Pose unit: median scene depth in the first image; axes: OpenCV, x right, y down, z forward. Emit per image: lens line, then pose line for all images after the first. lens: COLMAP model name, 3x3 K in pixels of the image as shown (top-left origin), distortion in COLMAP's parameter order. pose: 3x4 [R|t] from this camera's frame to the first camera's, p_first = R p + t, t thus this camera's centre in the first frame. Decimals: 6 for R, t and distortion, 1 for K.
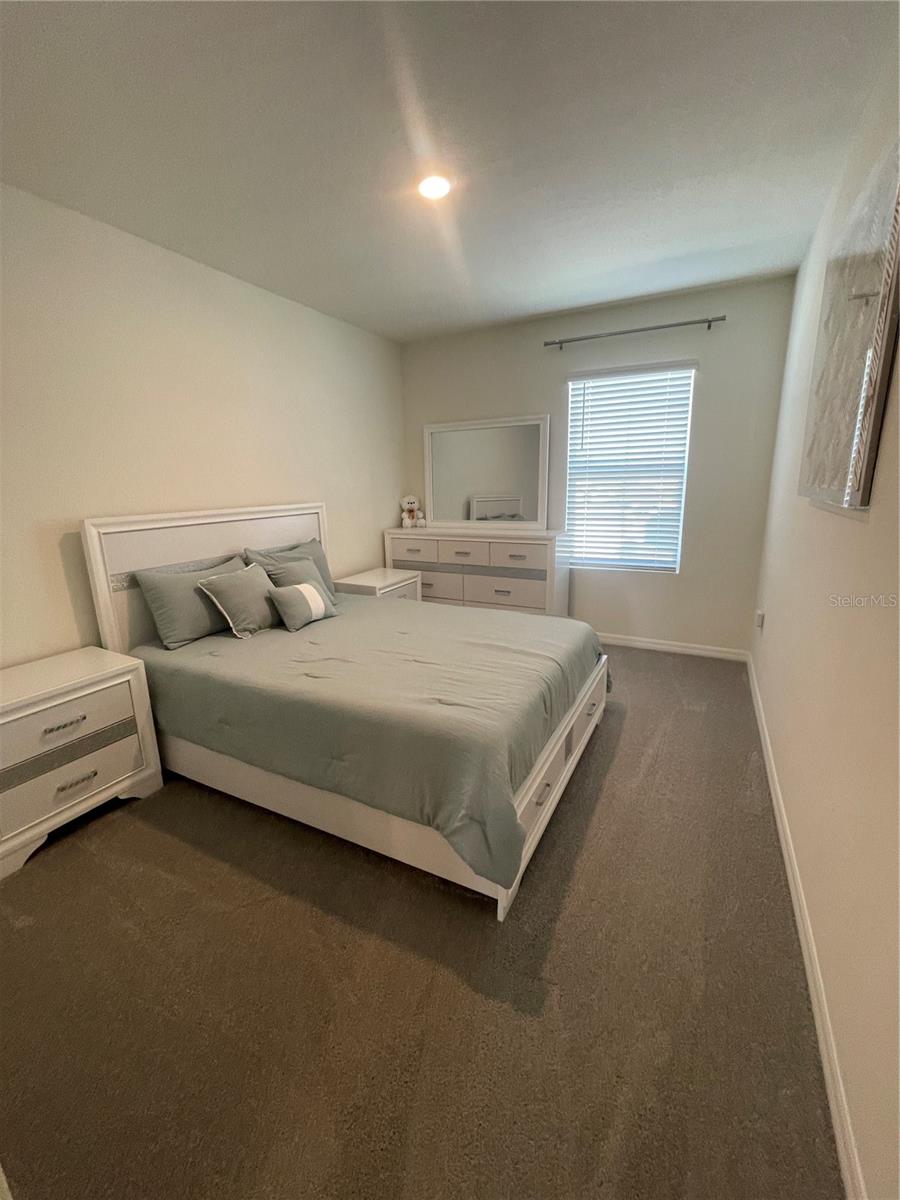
lens RADIAL K [[495.4, 0, 450.0], [0, 495.4, 600.0], [0, 0, 1]] dist [-0.013333, 0.005146]
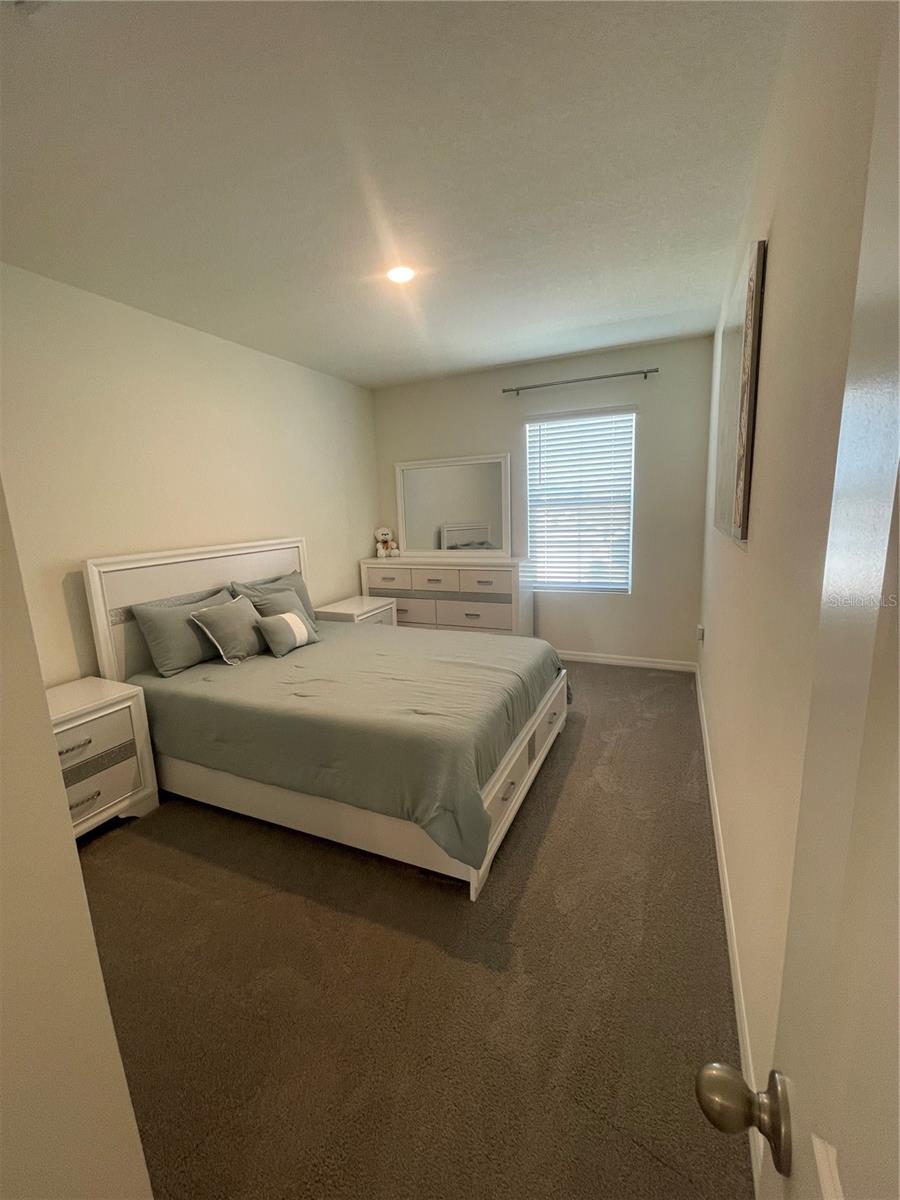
lens RADIAL K [[495.4, 0, 450.0], [0, 495.4, 600.0], [0, 0, 1]] dist [-0.013333, 0.005146]
pose [[0.998319, -0.026706, 0.051440, 0.004965], [0.029264, 0.998339, -0.049632, 0.003411], [-0.050030, 0.051054, 0.997442, -0.115426]]
